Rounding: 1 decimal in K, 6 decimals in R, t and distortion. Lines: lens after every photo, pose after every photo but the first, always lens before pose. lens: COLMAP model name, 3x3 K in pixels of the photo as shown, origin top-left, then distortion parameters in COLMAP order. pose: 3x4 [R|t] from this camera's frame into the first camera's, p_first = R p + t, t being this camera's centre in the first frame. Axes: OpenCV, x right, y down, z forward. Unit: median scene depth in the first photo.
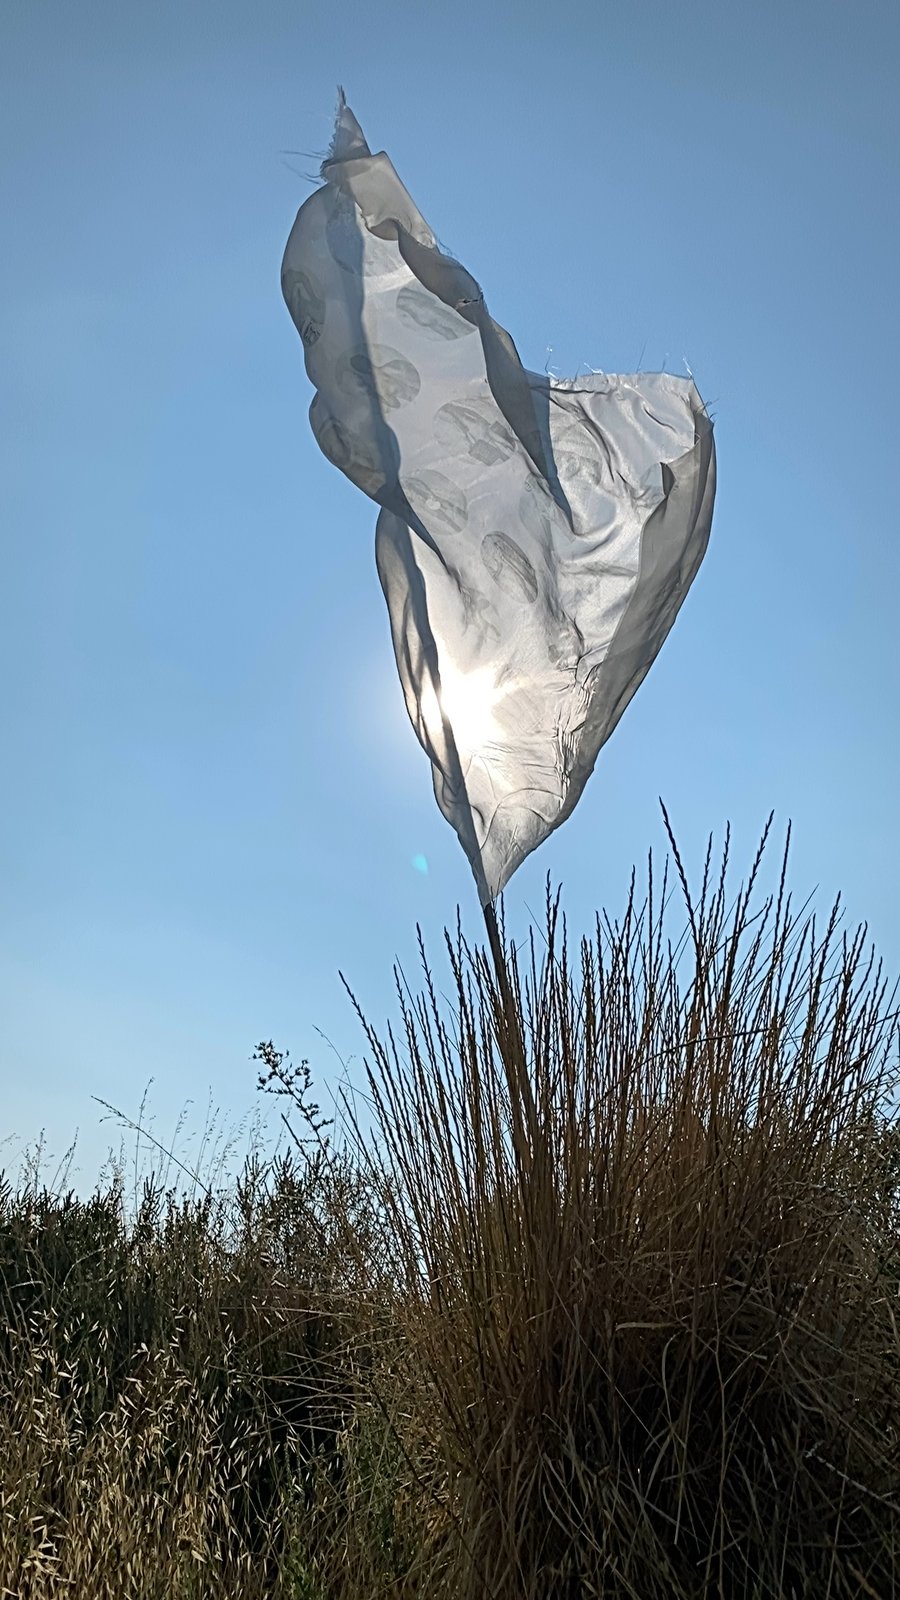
lens RADIAL K [[1300.0, 0, 450.0], [0, 1300.0, 800.0], [0, 0, 1]] dist [-0.004120, -0.005496]
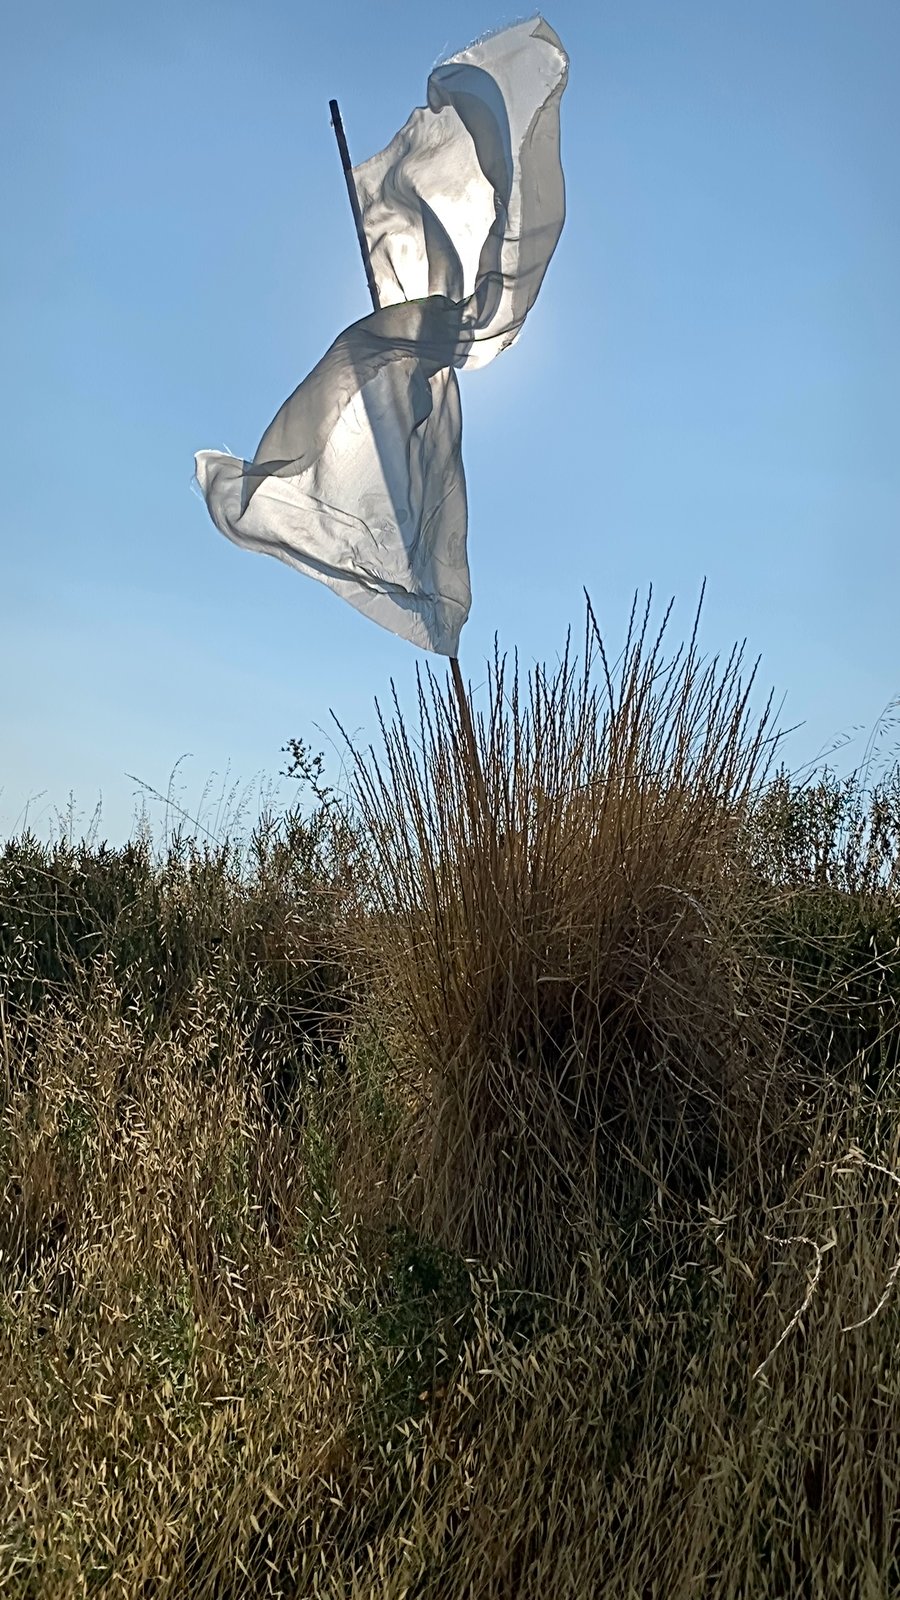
lens RADIAL K [[1255.9, 0, 496.3], [0, 1255.9, 801.5], [0, 0, 1]] dist [-0.001762, -0.002464]
pose [[0.999105, -0.003511, 0.042148, 0.021633], [-0.008513, 0.959463, 0.281706, -0.129571], [-0.041428, -0.281812, 0.958575, -0.196483]]
